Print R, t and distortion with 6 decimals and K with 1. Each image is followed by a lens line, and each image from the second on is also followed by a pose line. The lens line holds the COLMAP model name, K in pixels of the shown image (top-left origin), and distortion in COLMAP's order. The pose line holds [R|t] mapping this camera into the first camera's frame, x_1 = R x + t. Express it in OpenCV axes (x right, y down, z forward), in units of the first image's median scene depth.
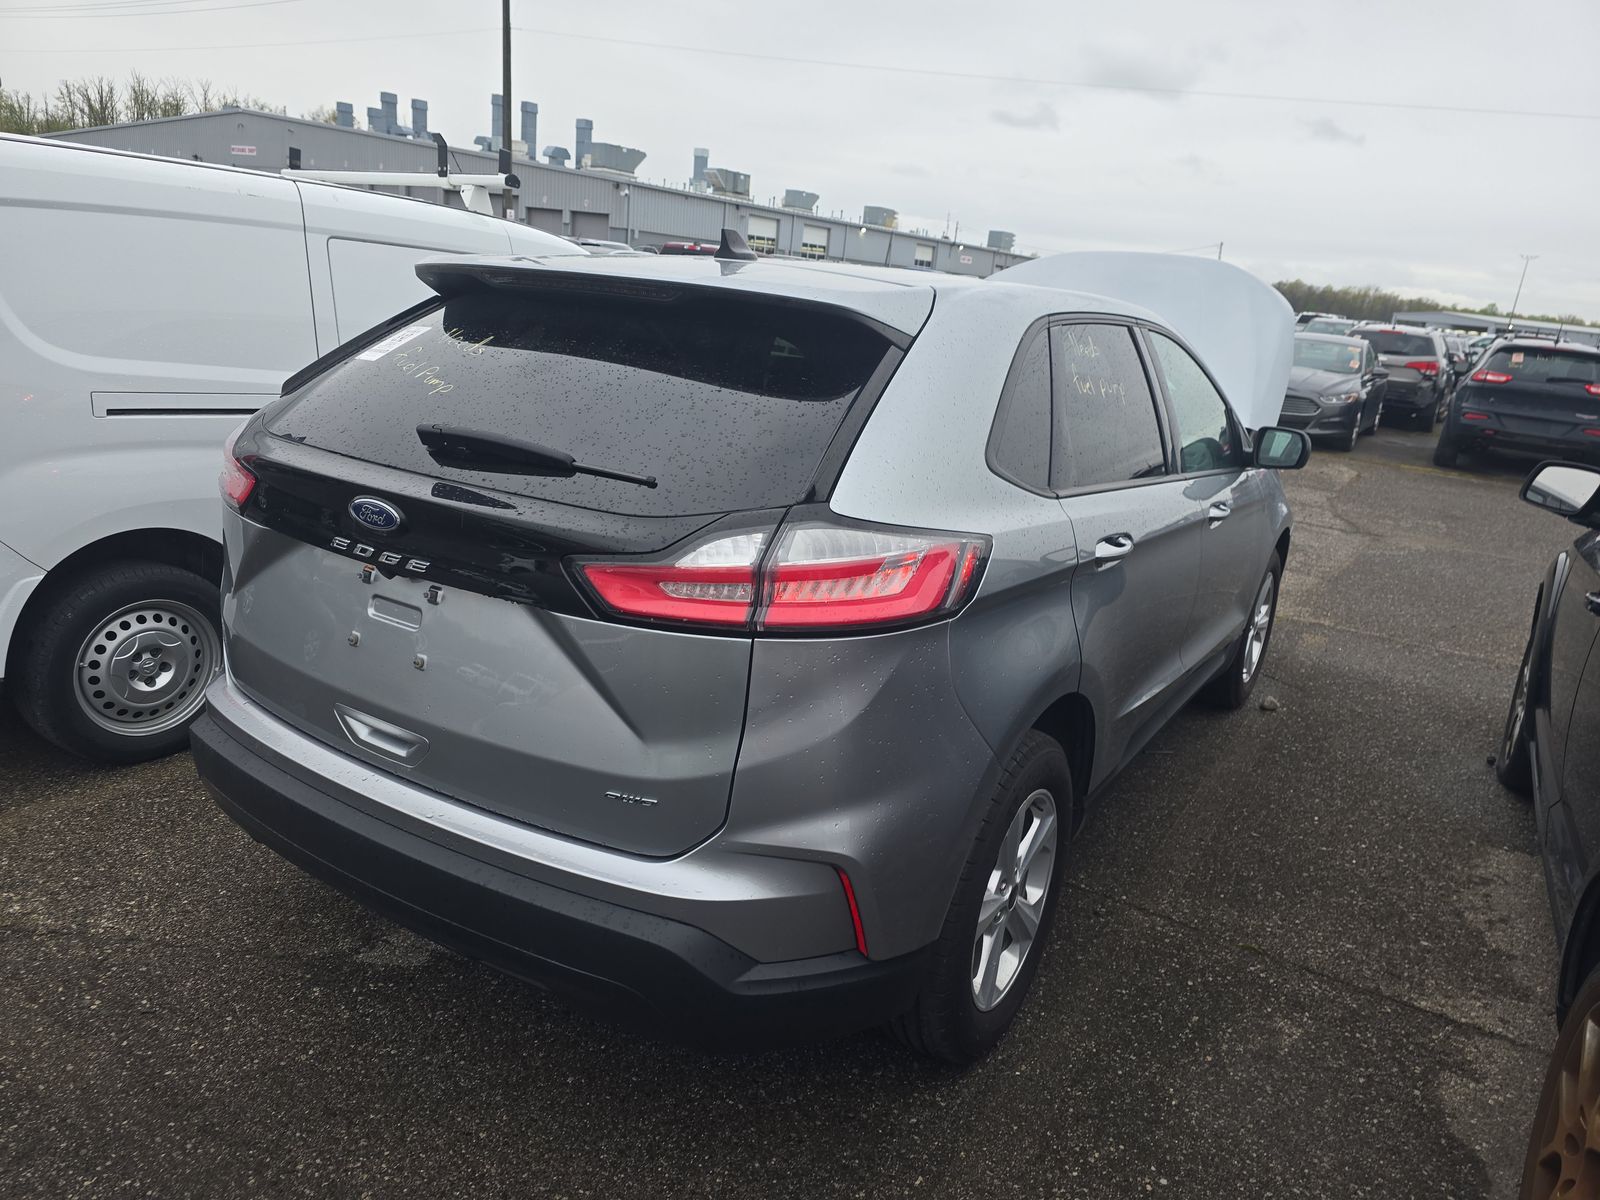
lens RADIAL K [[1075.5, 0, 813.1], [0, 1075.5, 607.2], [0, 0, 1]] dist [0.039662, -0.033113]
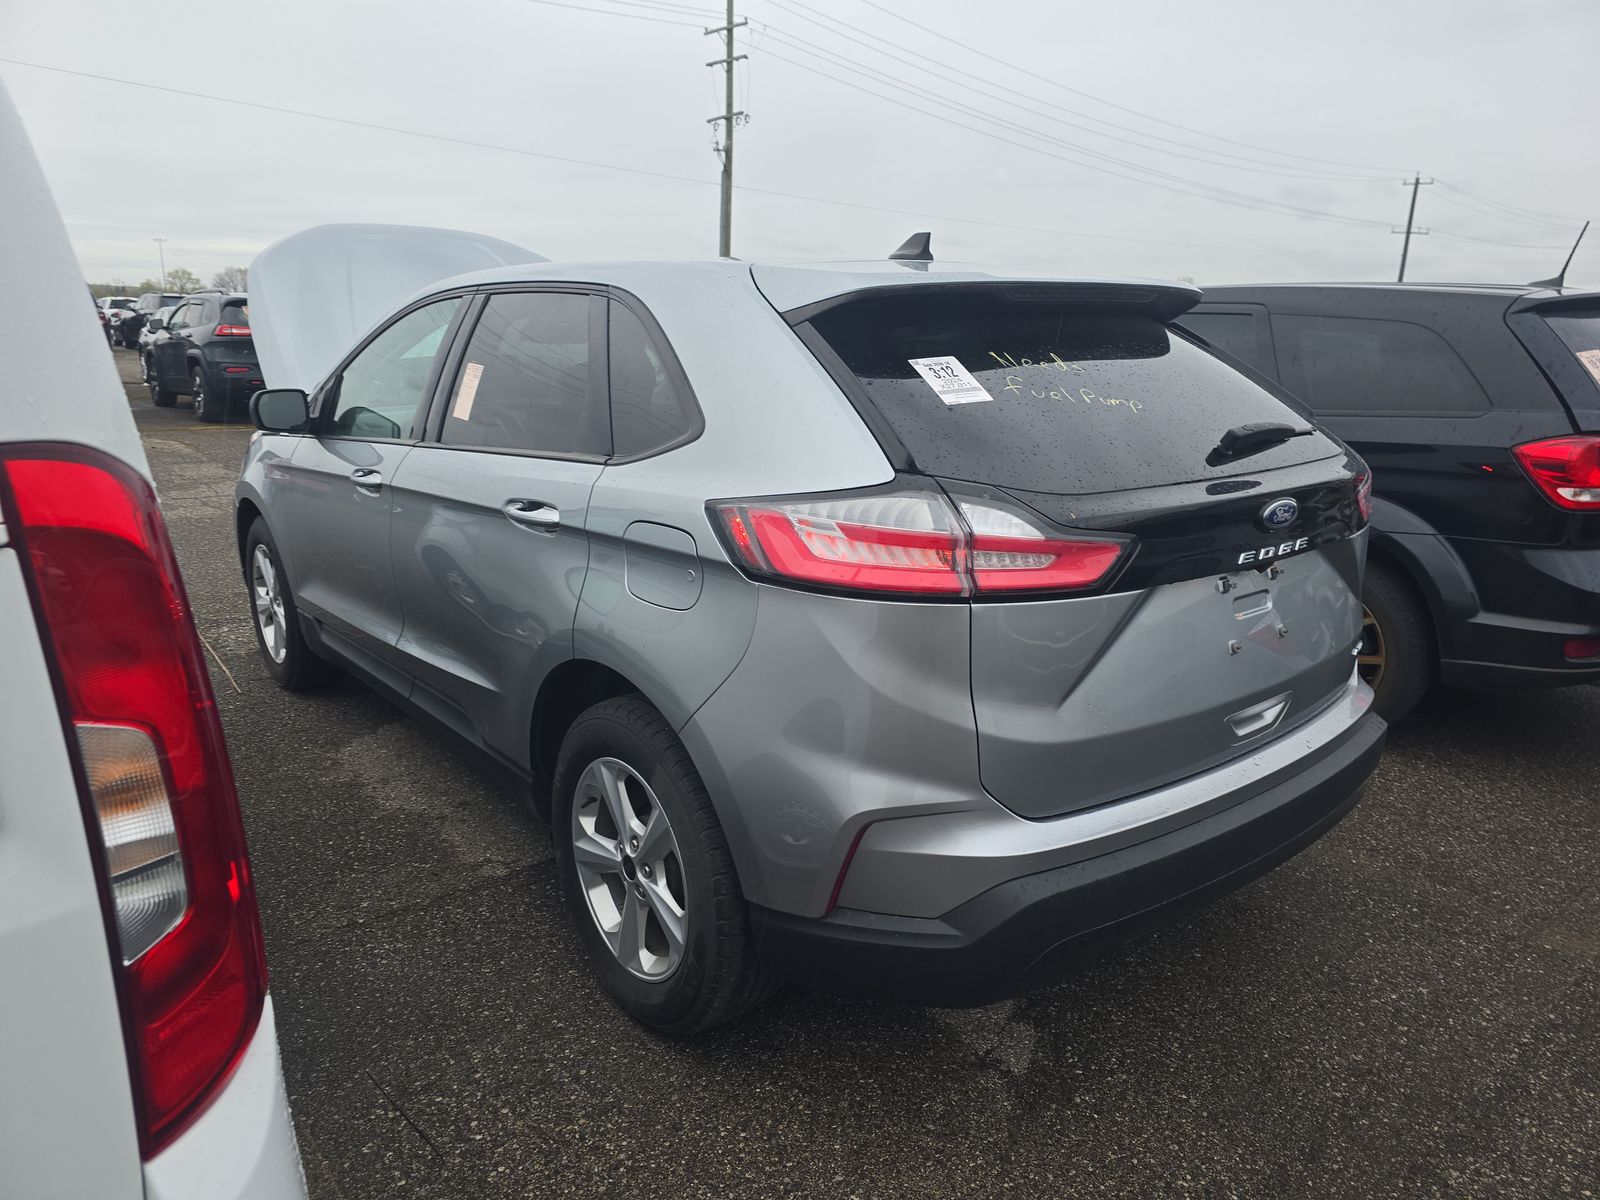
lens RADIAL K [[1075.5, 0, 812.9], [0, 1075.5, 601.2], [0, 0, 1]] dist [0.039662, -0.033113]
pose [[0.317637, -0.318206, 0.893225, -1.541896], [0.282567, 0.930976, 0.231172, -0.384757], [-0.905131, 0.178967, 0.385627, 1.006662]]
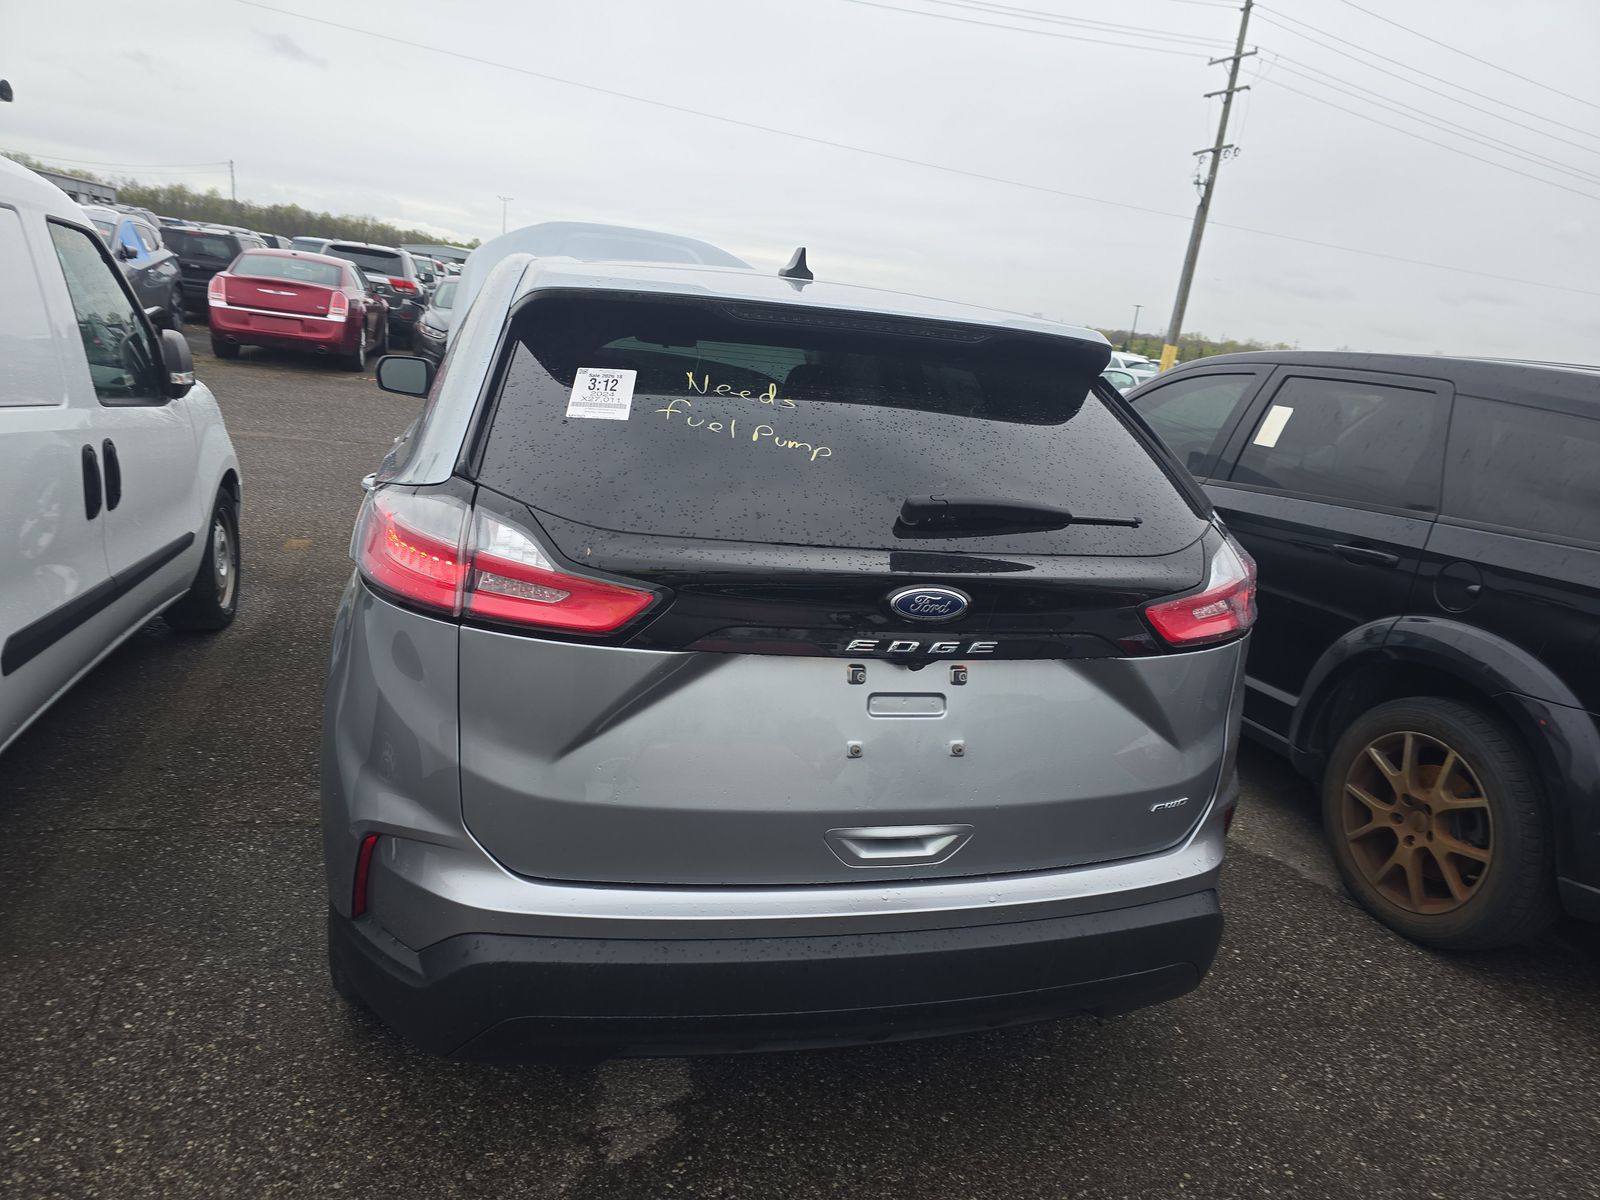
lens RADIAL K [[1075.5, 0, 814.1], [0, 1075.5, 598.3], [0, 0, 1]] dist [0.039662, -0.033113]
pose [[0.676730, -0.198535, 0.708958, -1.088789], [0.159465, 0.979622, 0.122115, -0.211651], [-0.718754, 0.030415, 0.694598, 0.440775]]
